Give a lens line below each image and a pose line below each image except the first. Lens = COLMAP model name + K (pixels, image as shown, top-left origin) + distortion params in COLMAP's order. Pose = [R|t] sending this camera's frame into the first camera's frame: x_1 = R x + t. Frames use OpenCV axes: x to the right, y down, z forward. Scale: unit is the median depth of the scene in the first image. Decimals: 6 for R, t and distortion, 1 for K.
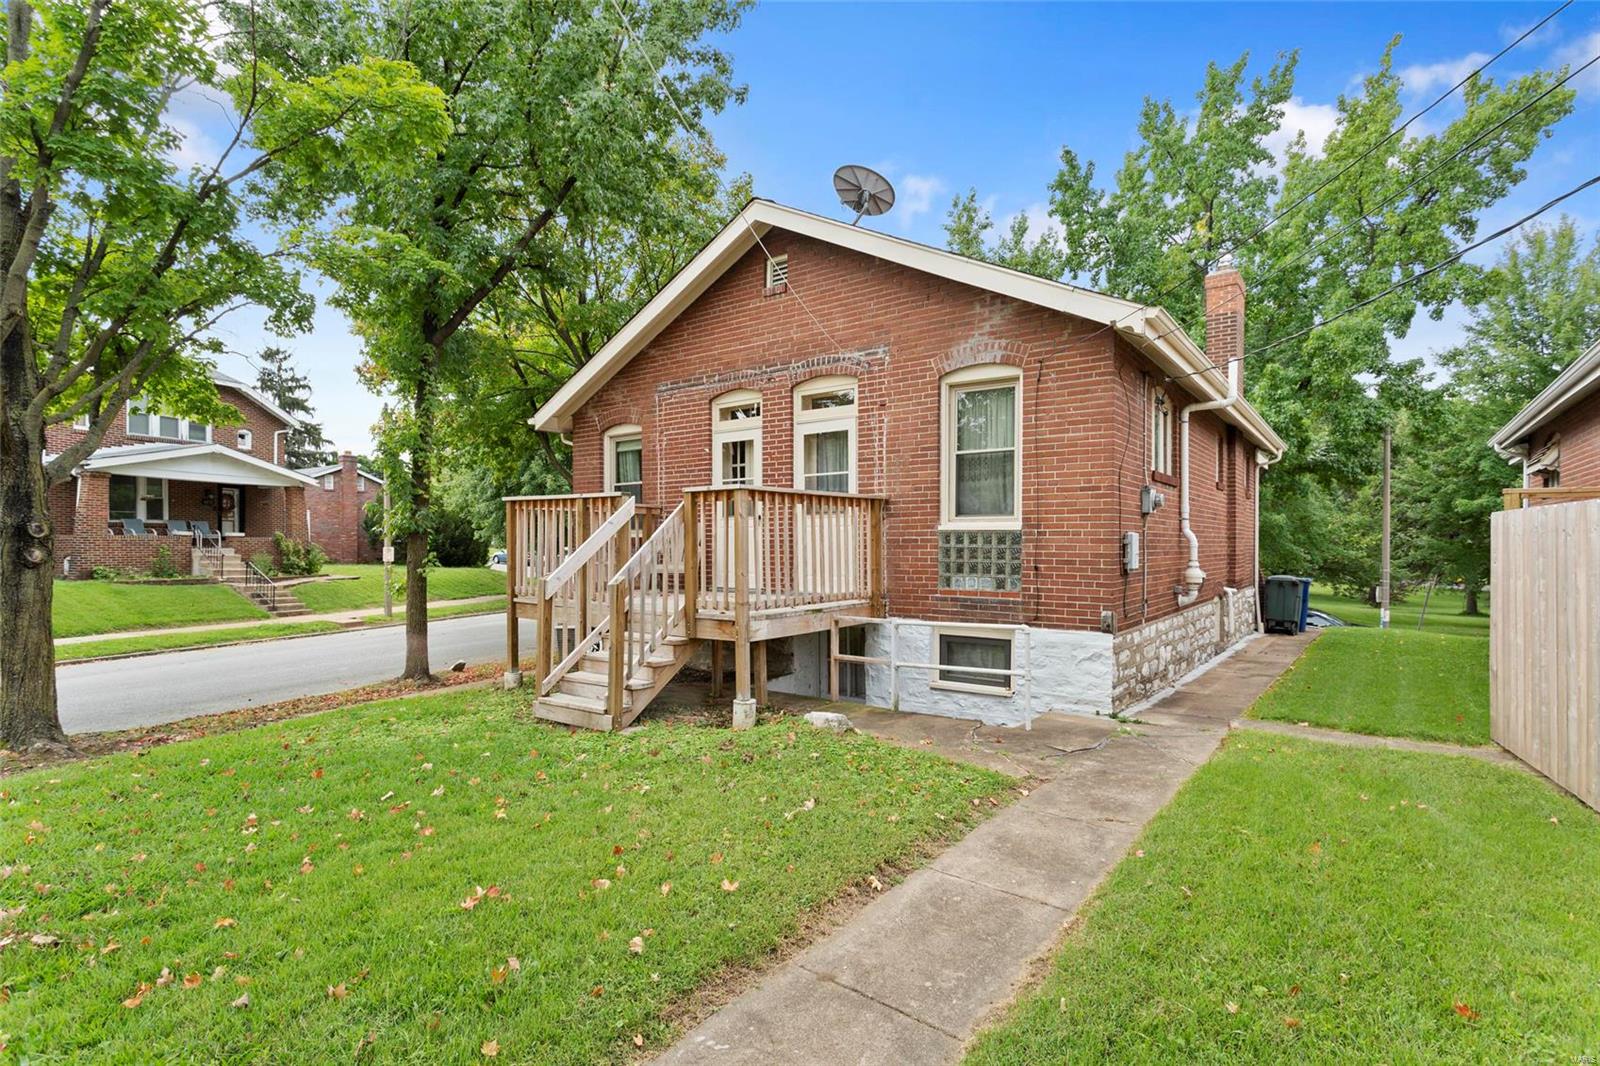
lens RADIAL K [[761.3, 0, 801.8], [0, 761.3, 535.3], [0, 0, 1]] dist [-0.000261, 0.000593]
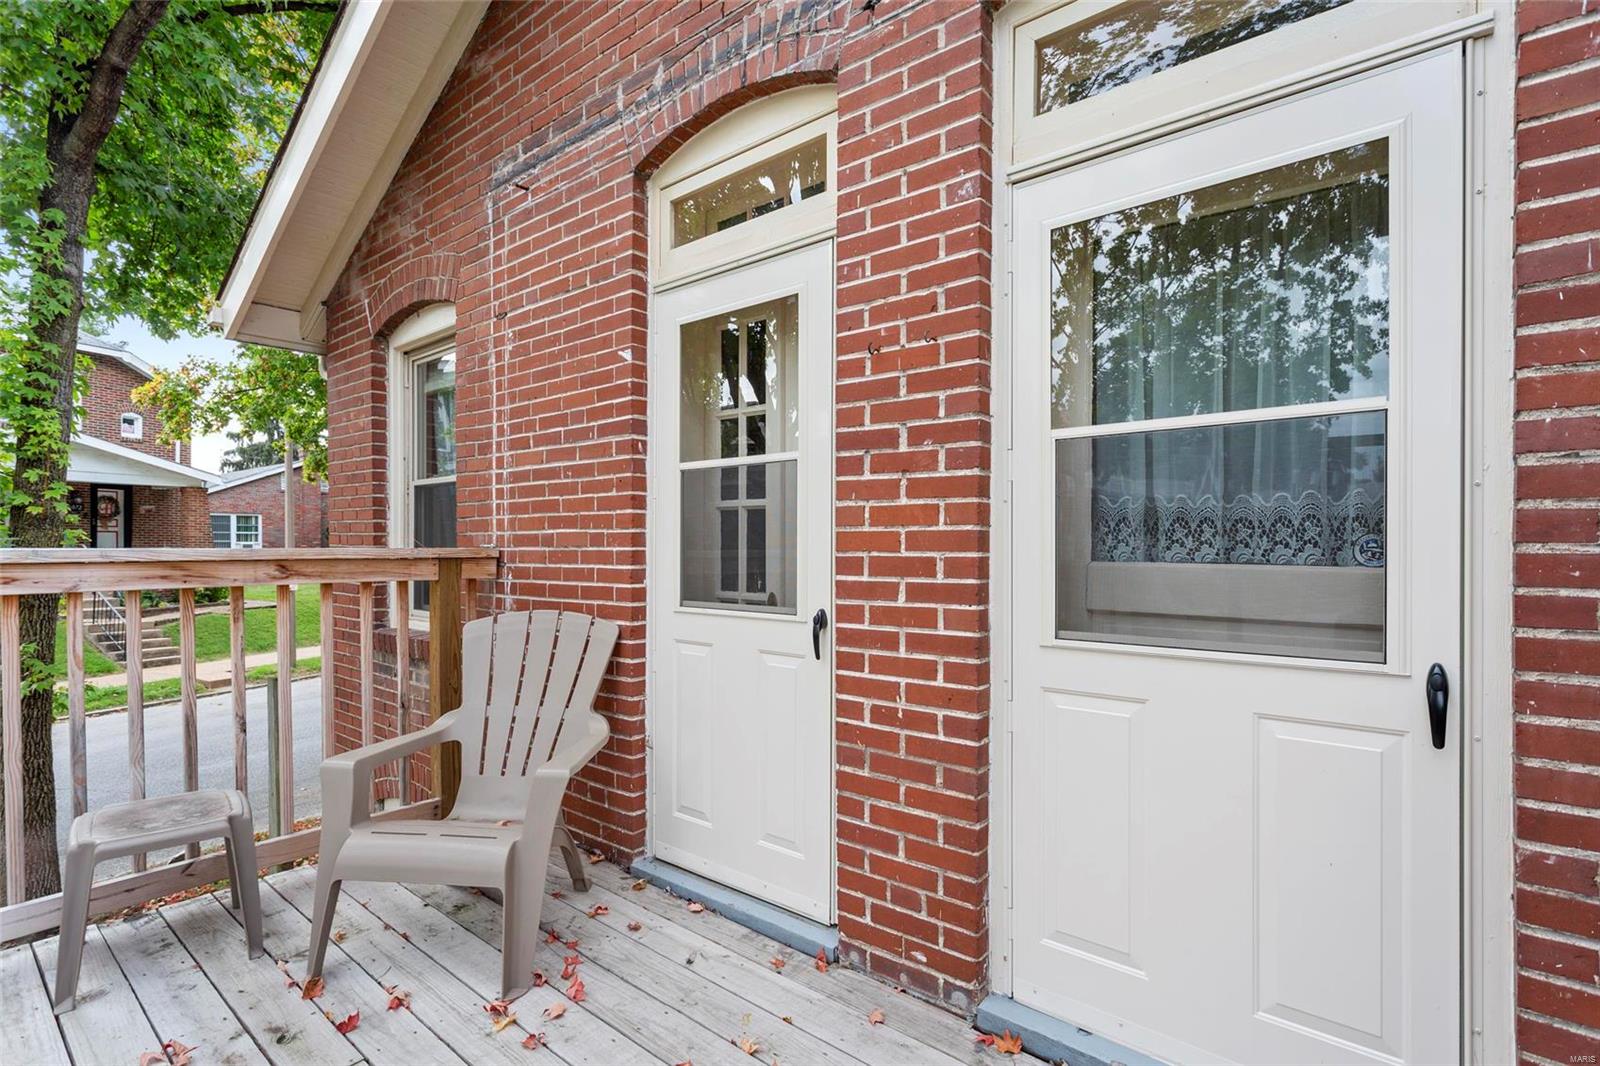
lens RADIAL K [[761.3, 0, 807.3], [0, 761.3, 542.2], [0, 0, 1]] dist [-0.000261, 0.000593]
pose [[0.999015, 0.002962, -0.044272, -0.051338], [-0.002555, 0.999954, 0.009258, -0.051197], [0.044297, -0.009135, 0.998977, 0.787923]]
